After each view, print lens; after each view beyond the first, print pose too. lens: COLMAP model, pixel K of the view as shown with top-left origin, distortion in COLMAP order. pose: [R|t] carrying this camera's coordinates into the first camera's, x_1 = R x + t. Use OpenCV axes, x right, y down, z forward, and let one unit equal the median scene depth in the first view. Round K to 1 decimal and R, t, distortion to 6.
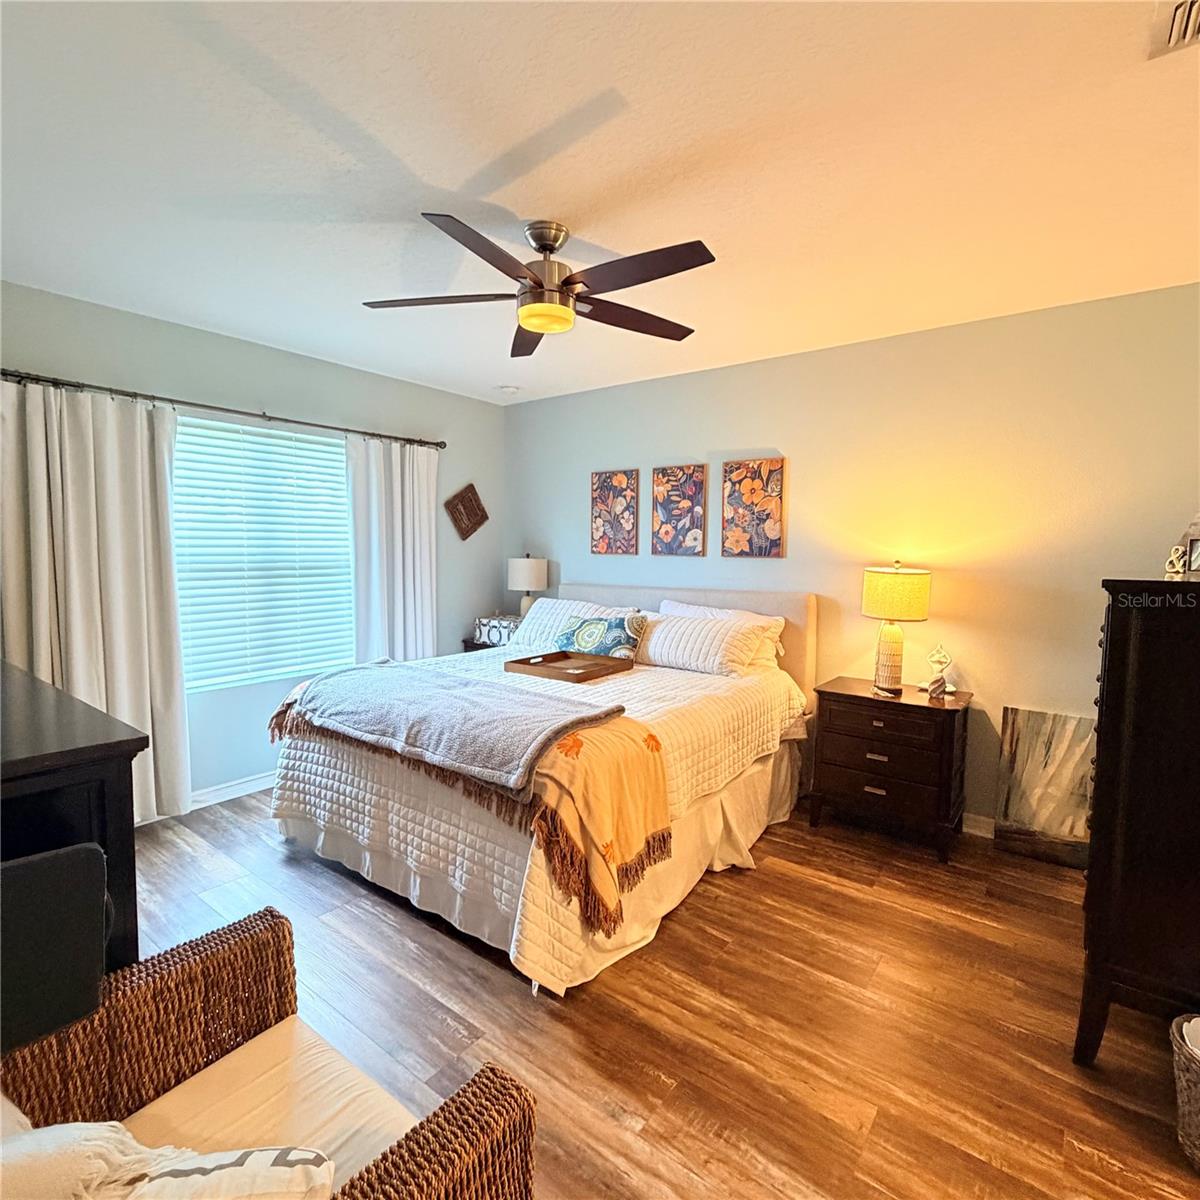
lens RADIAL K [[636.0, 0, 602.2], [0, 636.0, 599.9], [0, 0, 1]] dist [-0.001191, -0.000679]
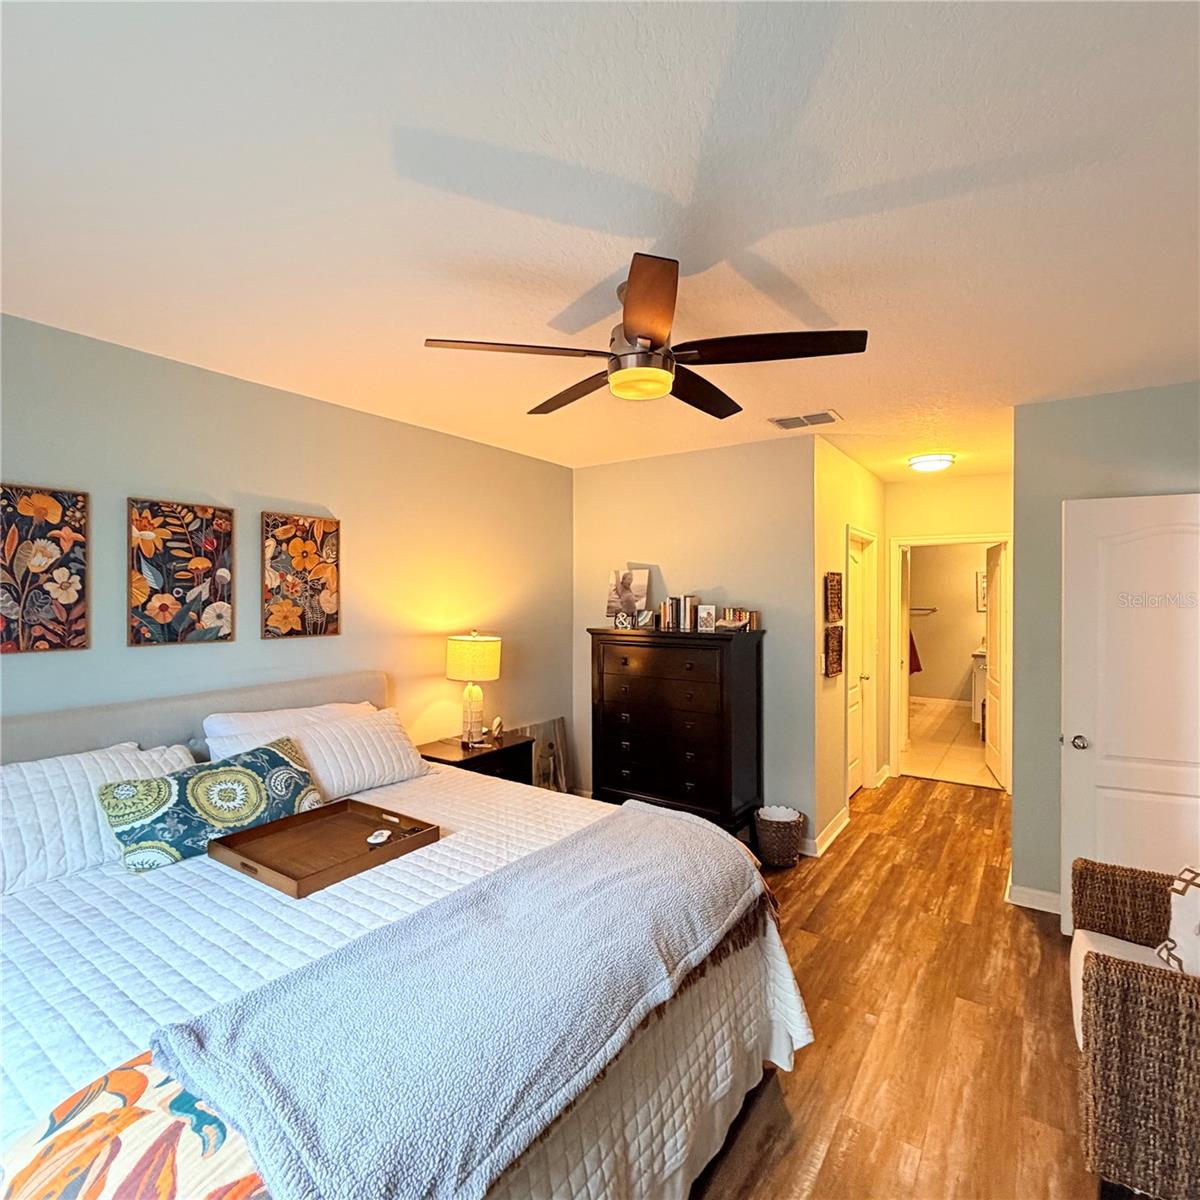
lens RADIAL K [[636.0, 0, 601.0], [0, 636.0, 595.1], [0, 0, 1]] dist [-0.001191, -0.000679]
pose [[-0.043907, -0.008743, 0.998997, -0.543370], [0.086264, 0.996194, 0.012510, -0.091765], [-0.995304, 0.086727, -0.042986, 0.624345]]
